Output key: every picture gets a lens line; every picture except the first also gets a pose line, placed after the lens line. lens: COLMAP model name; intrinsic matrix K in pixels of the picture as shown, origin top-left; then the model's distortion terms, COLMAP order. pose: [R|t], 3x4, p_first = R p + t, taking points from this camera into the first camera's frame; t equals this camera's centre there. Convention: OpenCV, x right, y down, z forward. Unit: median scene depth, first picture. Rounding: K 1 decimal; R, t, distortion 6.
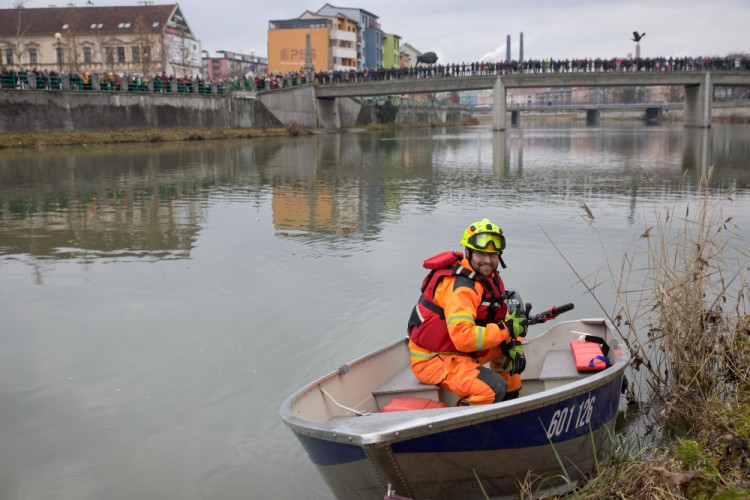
lens RADIAL K [[878.3, 0, 375.0], [0, 878.3, 250.0], [0, 0, 1]] dist [0.003181, -0.007562]
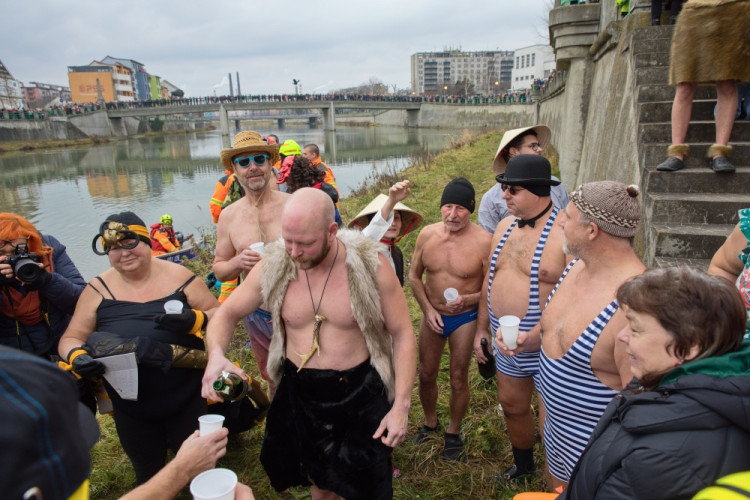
lens RADIAL K [[491.4, 0, 375.0], [0, 491.4, 250.0], [0, 0, 1]] dist [0.001281, -0.004460]
pose [[0.914953, -0.119687, 0.385404, 0.005411], [0.077470, 0.989338, 0.123324, -0.003444], [-0.396055, -0.082978, 0.914470, -0.060273]]
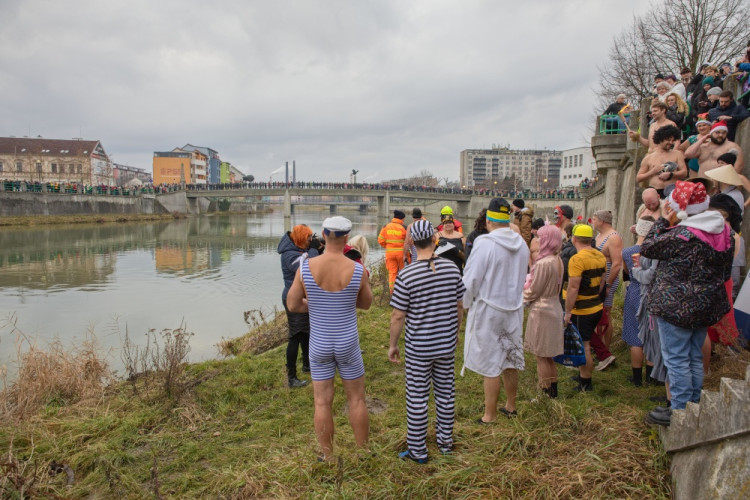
lens RADIAL K [[499.0, 0, 375.0], [0, 499.0, 250.0], [0, 0, 1]] dist [-0.000867, -0.000742]
pose [[0.947442, -0.004391, 0.319896, -0.027737], [0.024085, 0.998047, -0.057633, 0.004674], [-0.319019, 0.062308, 0.945698, -0.097925]]
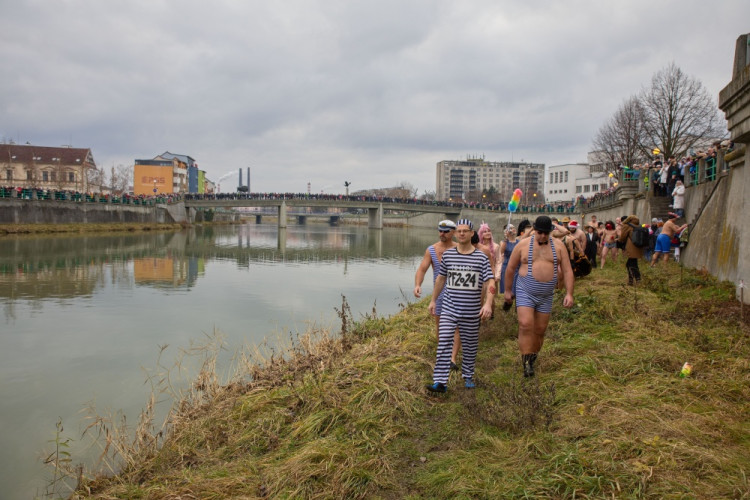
lens RADIAL K [[559.3, 0, 371.0], [0, 559.3, 250.9], [0, 0, 1]] dist [0.001075, 0.000991]
pose [[0.918066, 0.009523, 0.396312, -0.167205], [0.026196, 0.996069, -0.084618, 0.024972], [-0.395560, 0.088067, 0.914208, -0.205147]]
